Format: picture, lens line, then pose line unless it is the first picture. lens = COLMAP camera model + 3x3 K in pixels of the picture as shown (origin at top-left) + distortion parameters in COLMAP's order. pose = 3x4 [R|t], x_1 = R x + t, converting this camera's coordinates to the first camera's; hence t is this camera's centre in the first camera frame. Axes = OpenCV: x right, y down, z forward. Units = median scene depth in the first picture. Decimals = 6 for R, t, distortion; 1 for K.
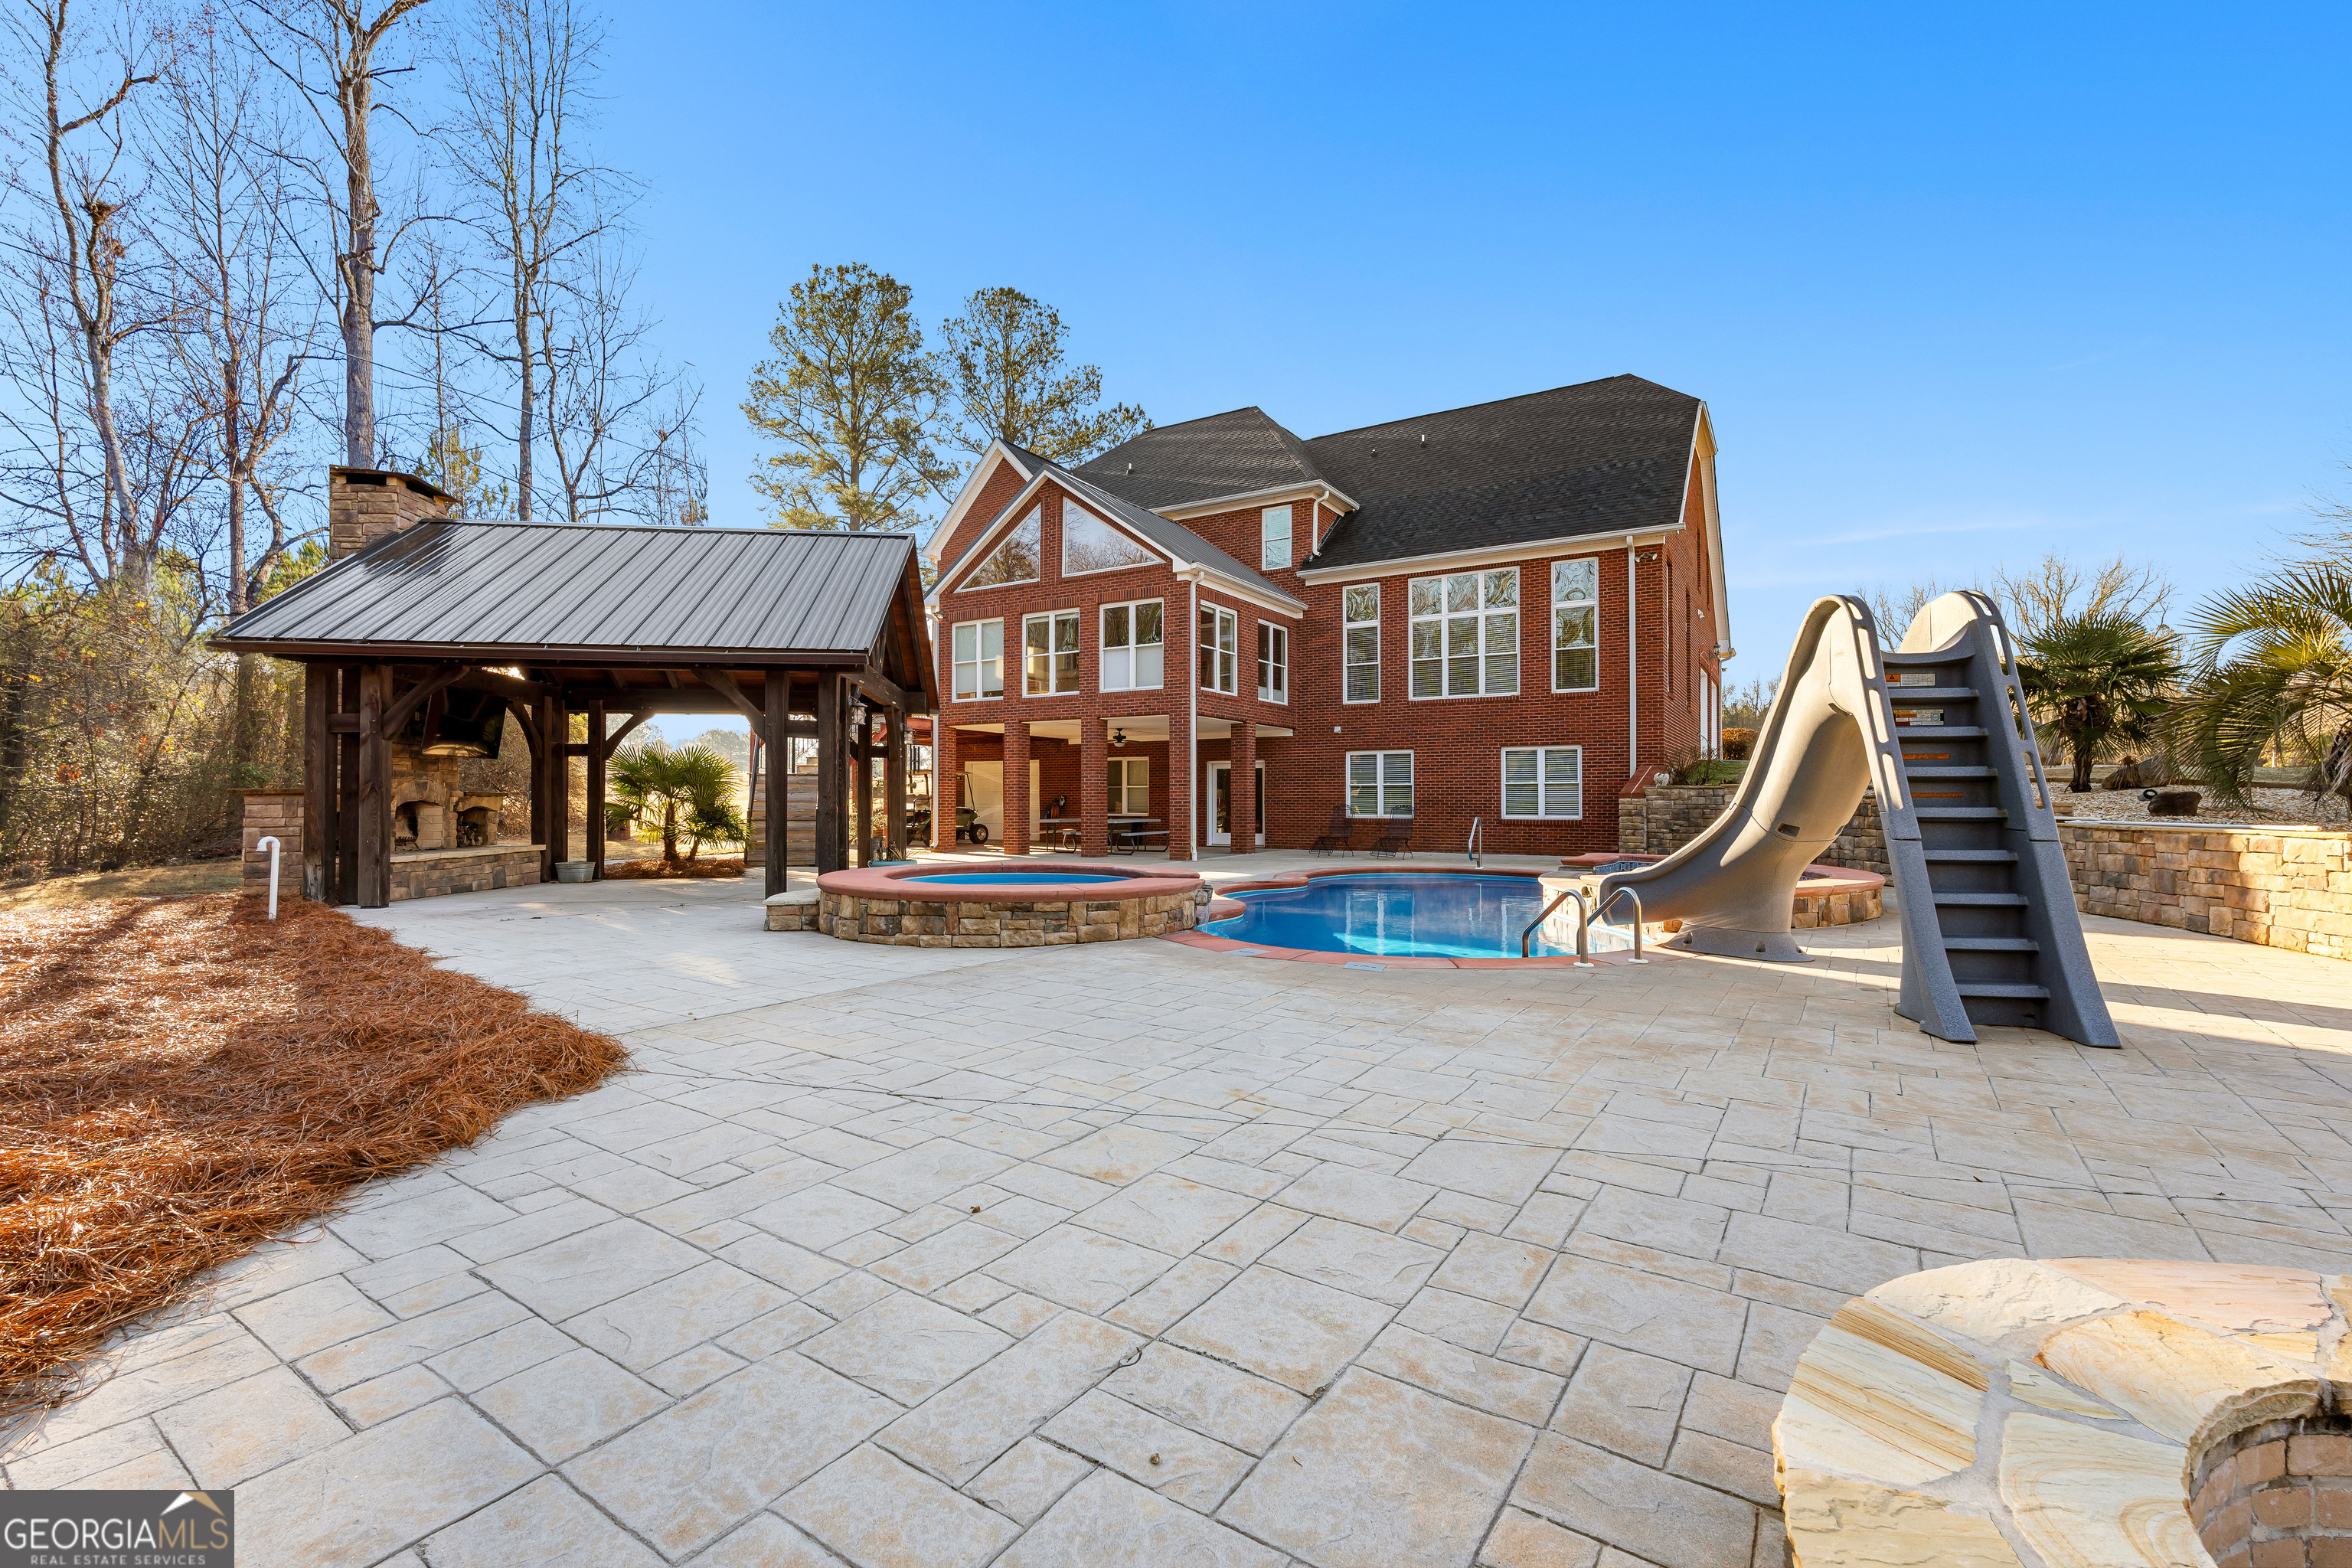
lens RADIAL K [[1020.0, 0, 1180.1], [0, 1020.0, 782.6], [0, 0, 1]] dist [-0.002873, -0.000723]
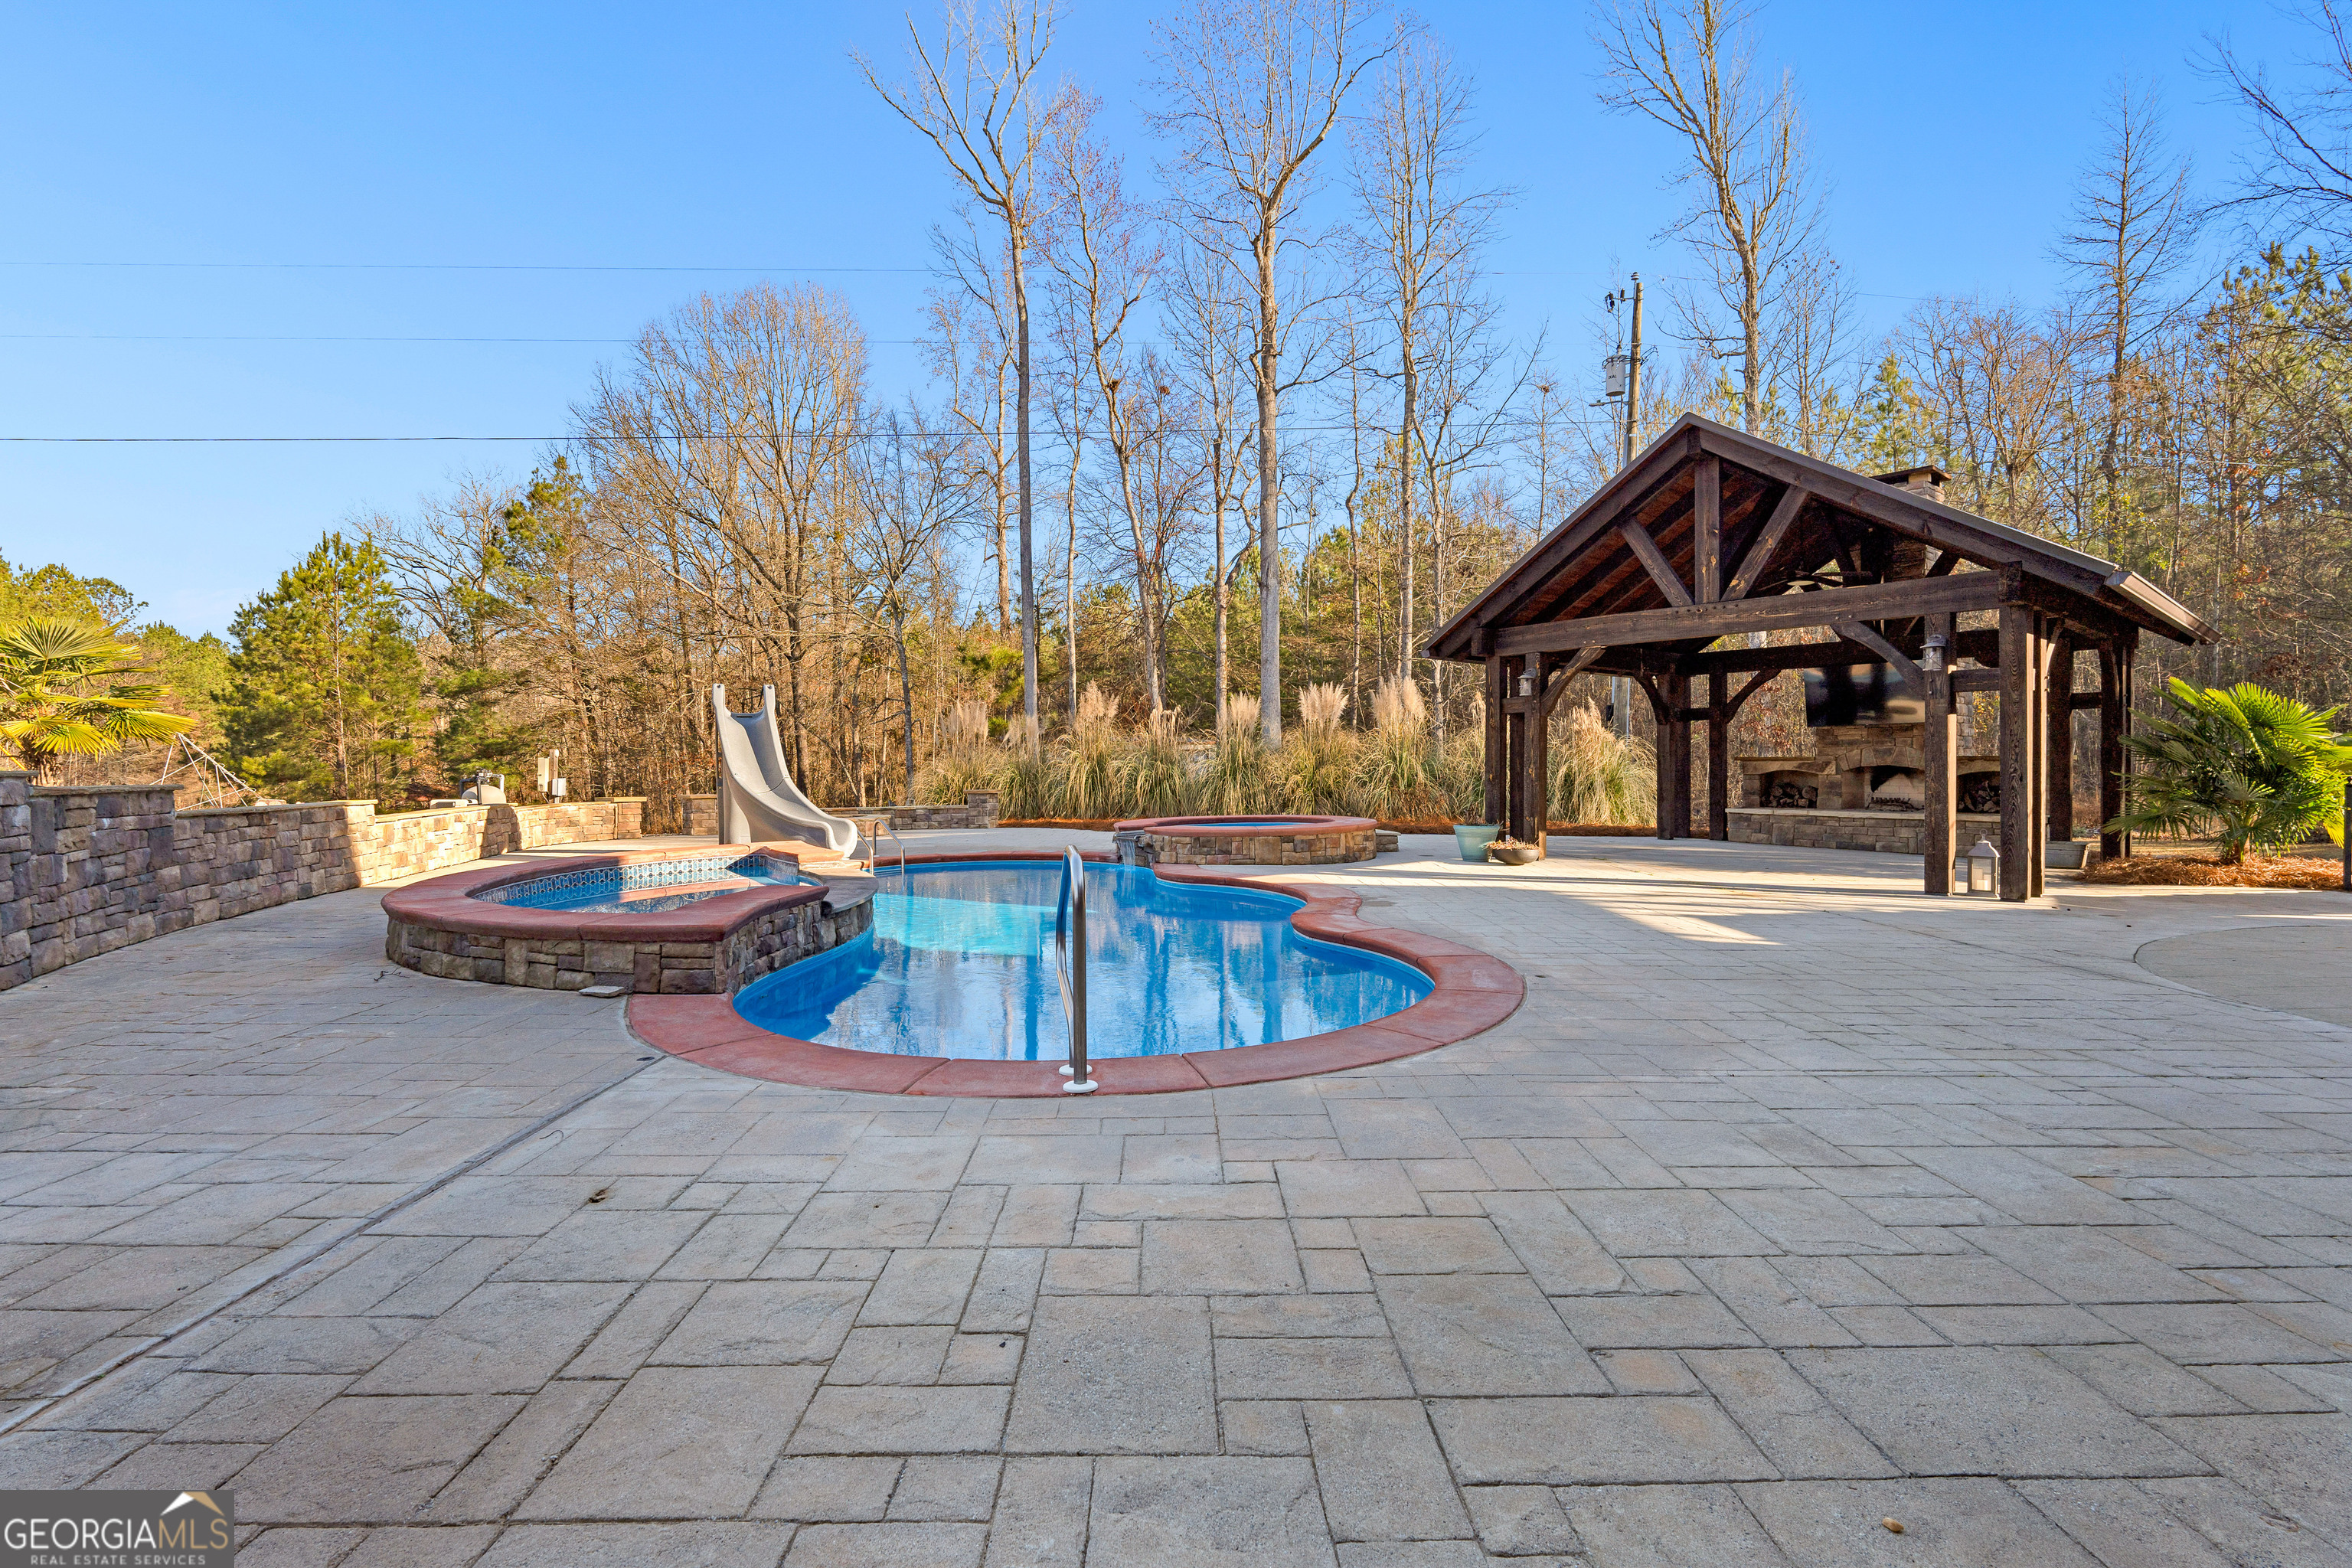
lens RADIAL K [[1020.0, 0, 1171.3], [0, 1020.0, 778.8], [0, 0, 1]] dist [-0.002873, -0.000723]
pose [[-0.840816, 0.012726, -0.541171, 0.298082], [0.016813, 0.999855, -0.002610, 0.013176], [0.541060, -0.011293, -0.840908, 0.906316]]
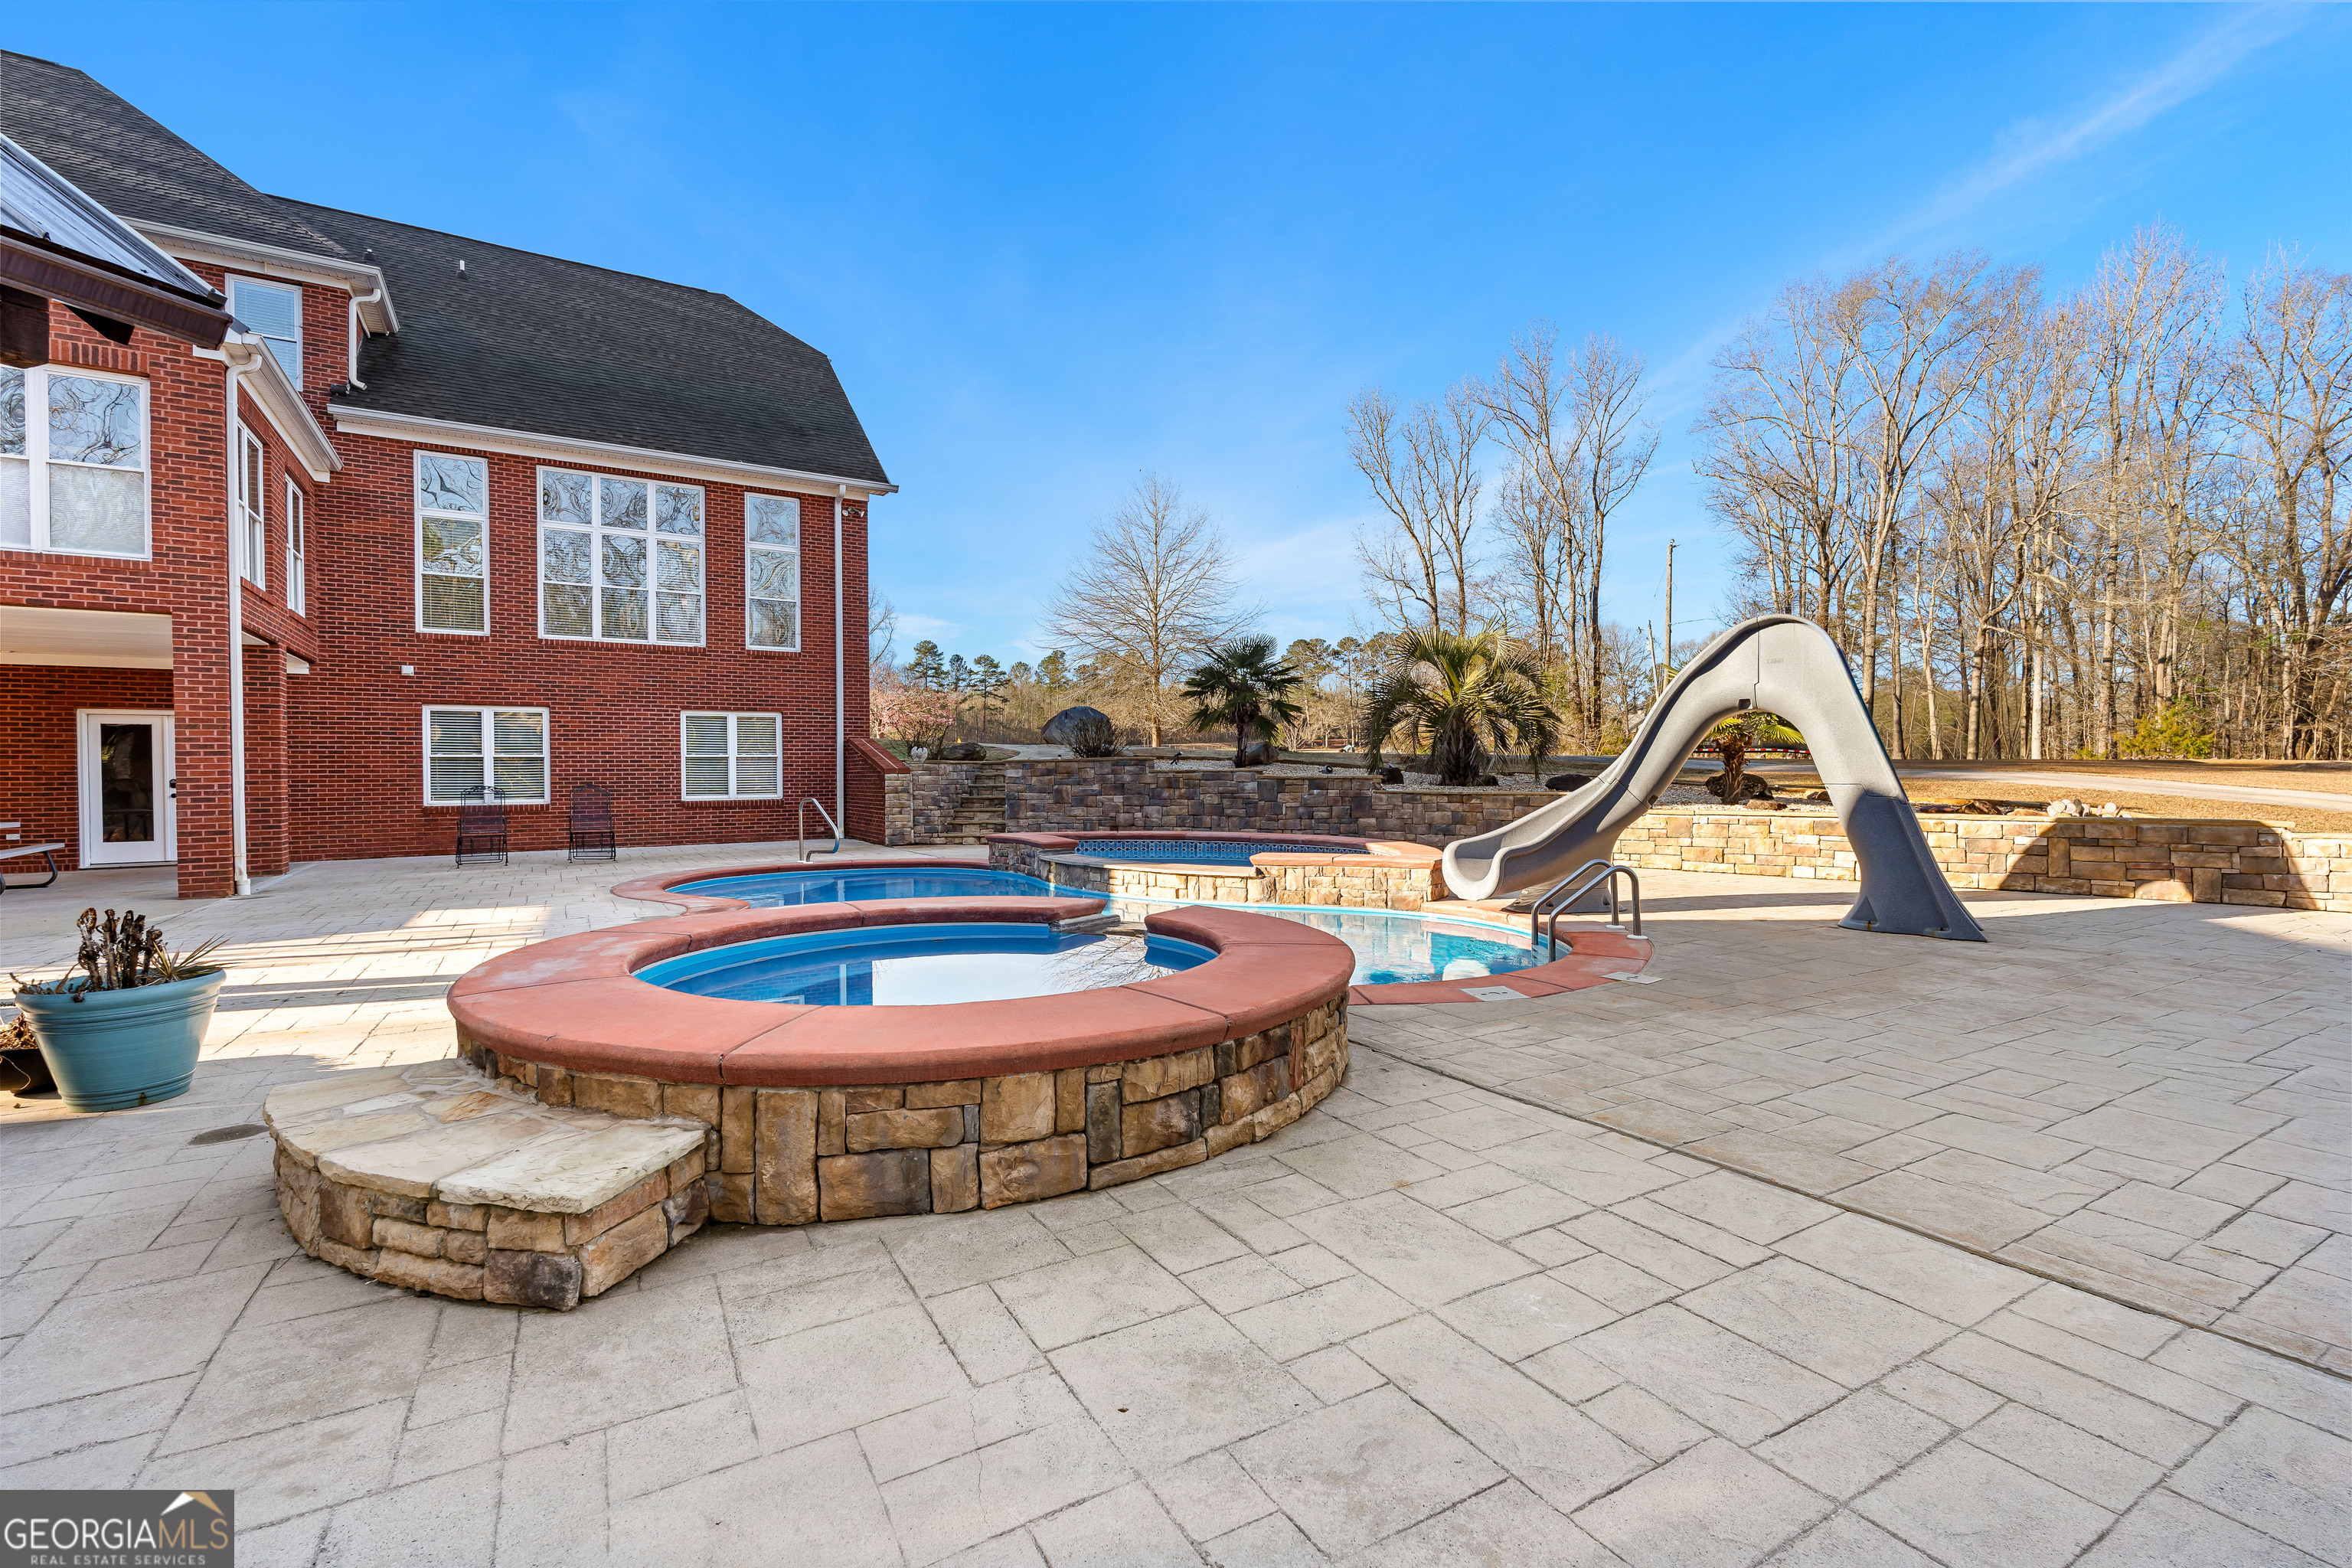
lens RADIAL K [[1020.0, 0, 1181.2], [0, 1020.0, 784.6], [0, 0, 1]] dist [-0.002873, -0.000723]
pose [[0.441676, -0.015605, 0.897039, -0.219534], [-0.009032, 0.999721, 0.021838, 0.002068], [-0.897129, -0.017747, 0.441412, 0.289432]]
